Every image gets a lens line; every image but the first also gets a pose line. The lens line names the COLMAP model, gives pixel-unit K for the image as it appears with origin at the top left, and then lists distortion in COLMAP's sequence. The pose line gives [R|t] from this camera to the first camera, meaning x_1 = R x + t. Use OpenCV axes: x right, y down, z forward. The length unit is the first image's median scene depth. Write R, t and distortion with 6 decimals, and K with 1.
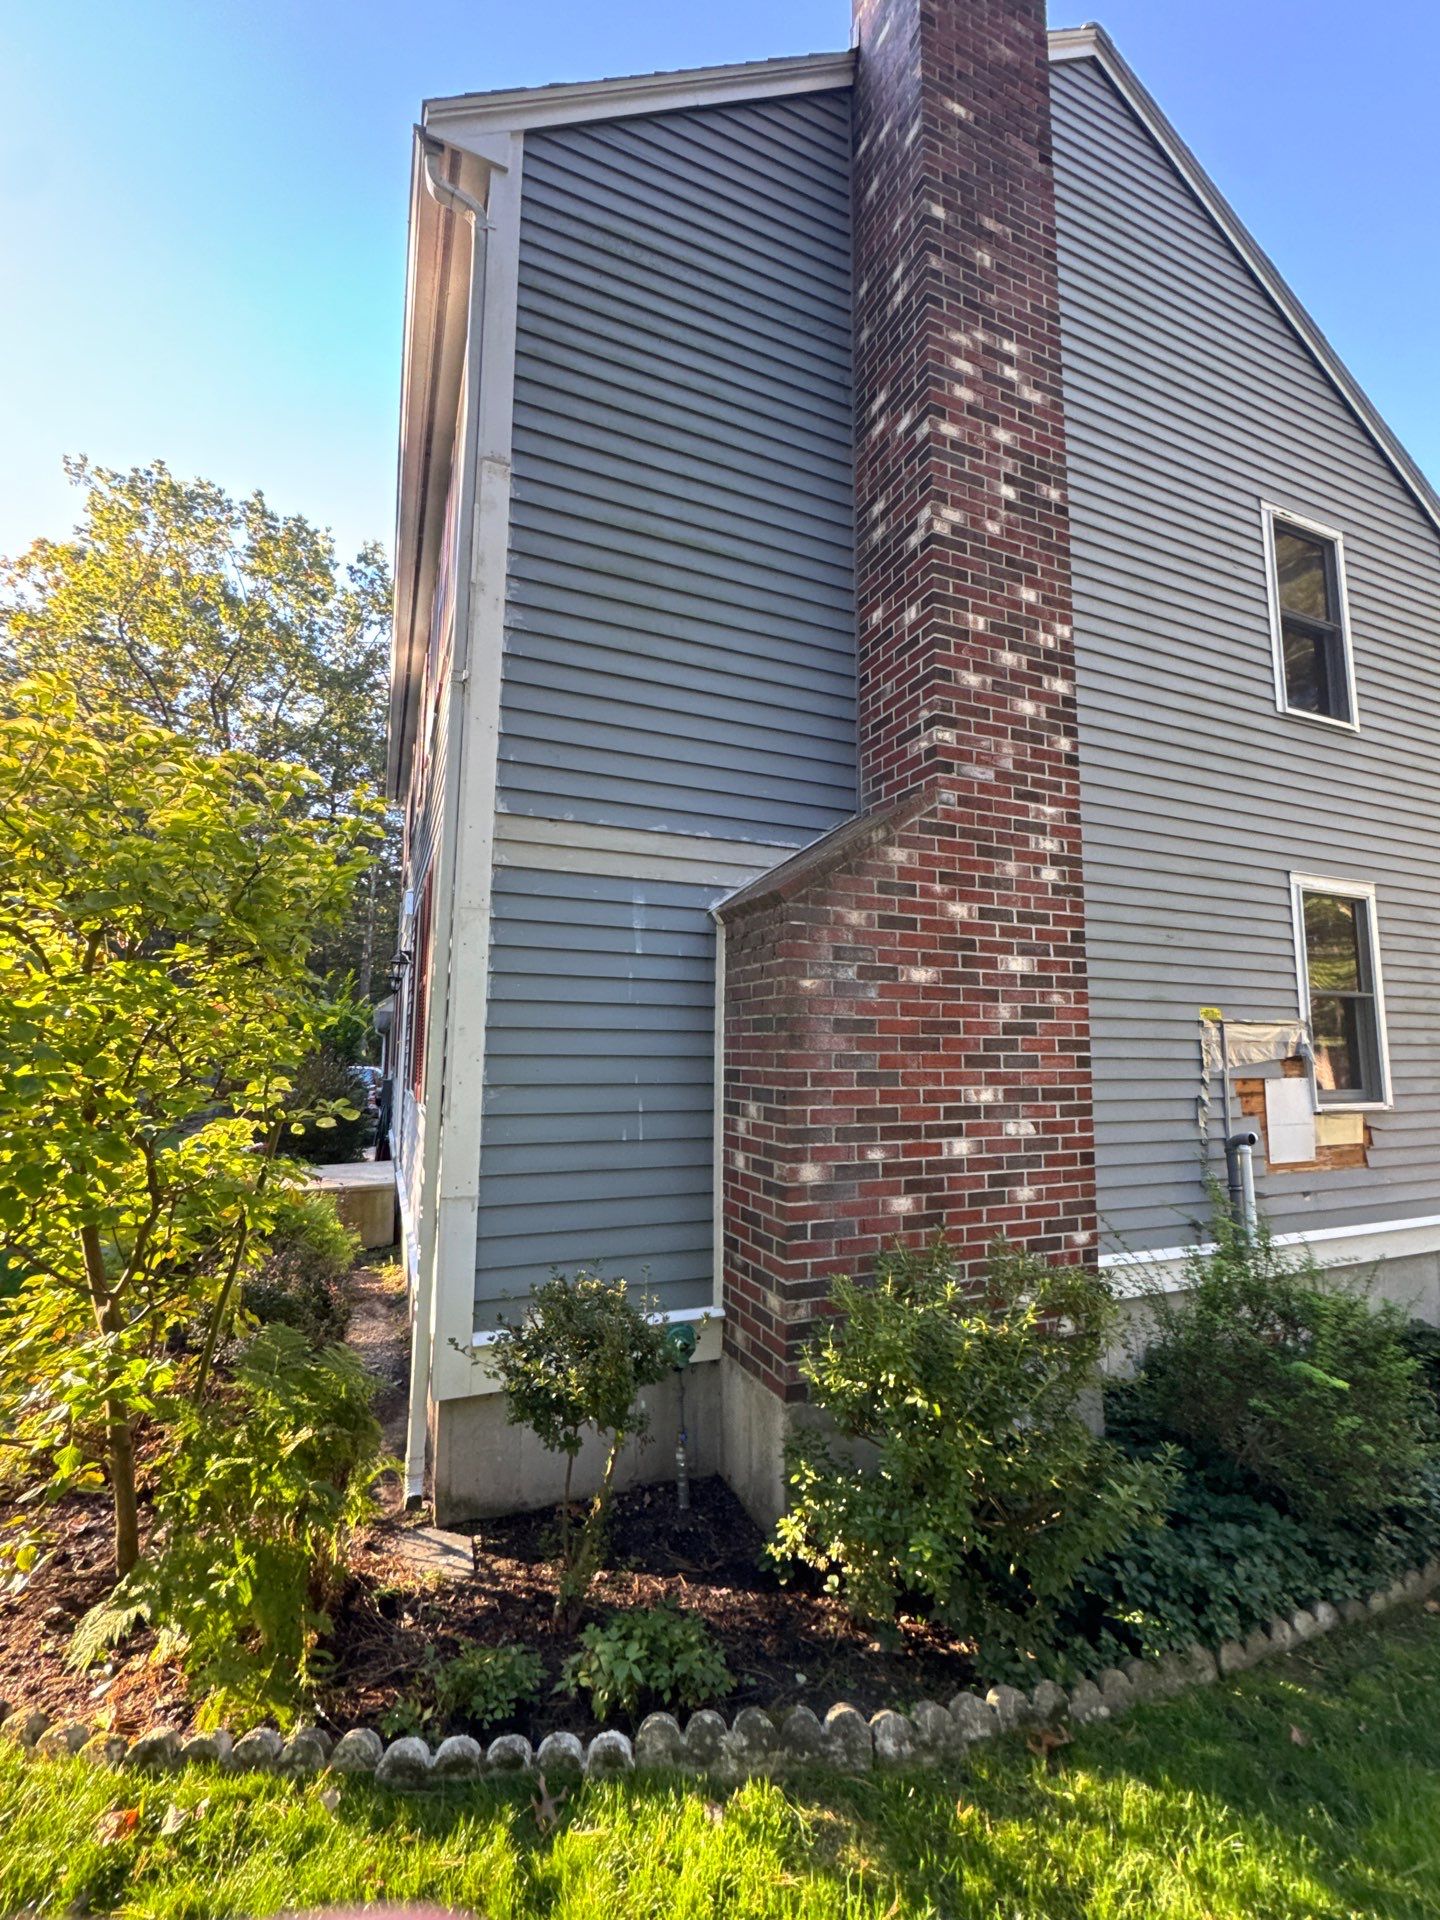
lens RADIAL K [[814.5, 0, 721.9], [0, 814.5, 960.8], [0, 0, 1]] dist [-0.001570, -0.000242]
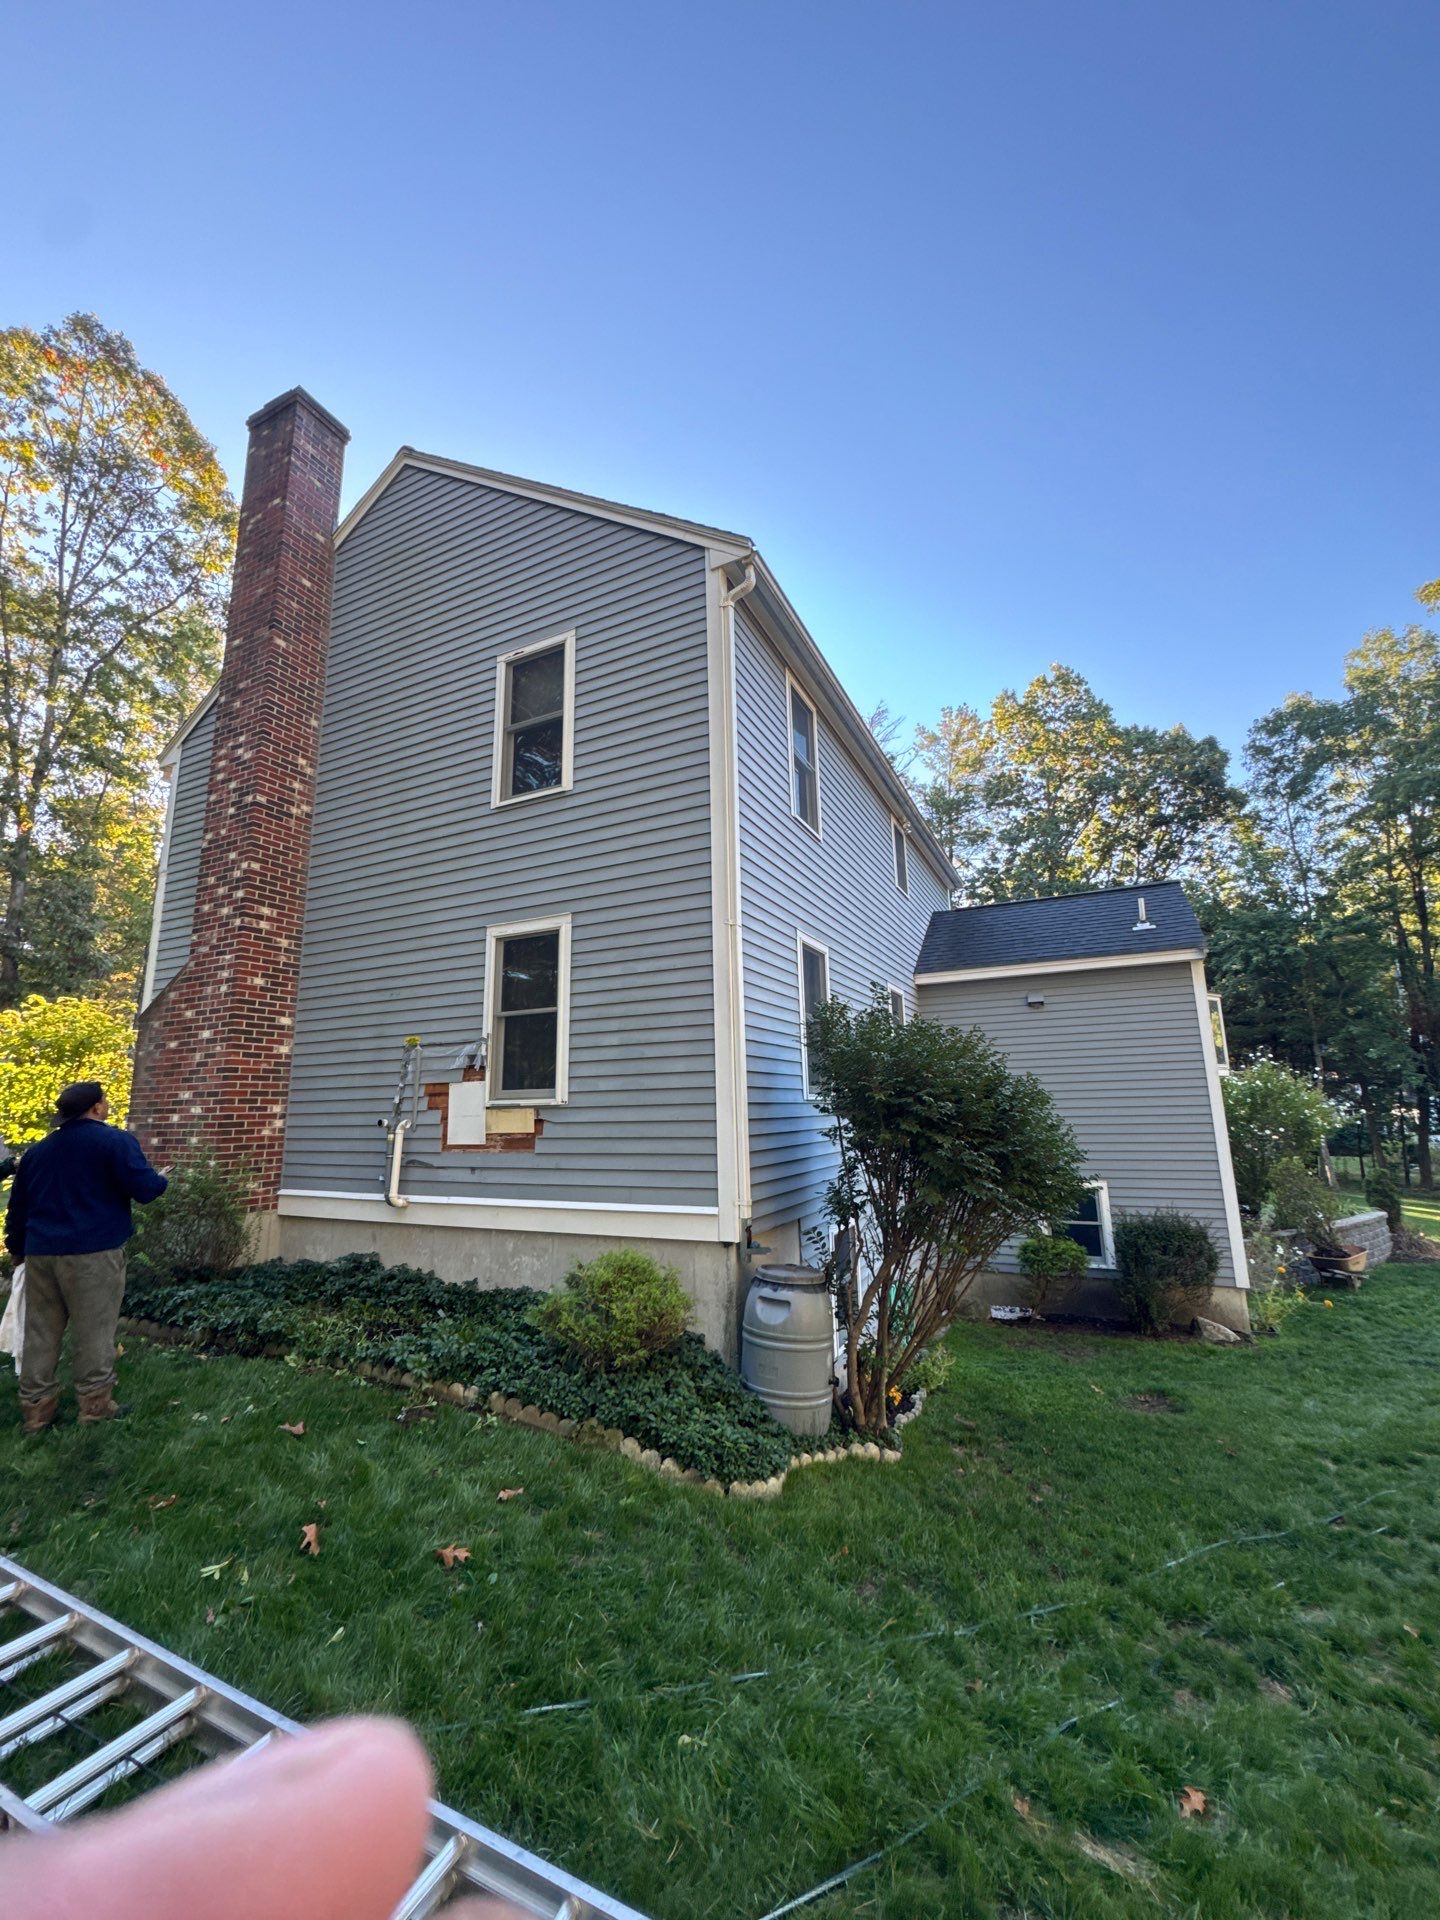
lens RADIAL K [[761.2, 0, 729.1], [0, 761.2, 960.8], [0, 0, 1]] dist [-0.002765, 0.000439]
pose [[0.657778, -0.165820, -0.734733, 2.744118], [0.110867, 0.986156, -0.123308, 0.211523], [0.745008, -0.000349, 0.667056, 0.677734]]
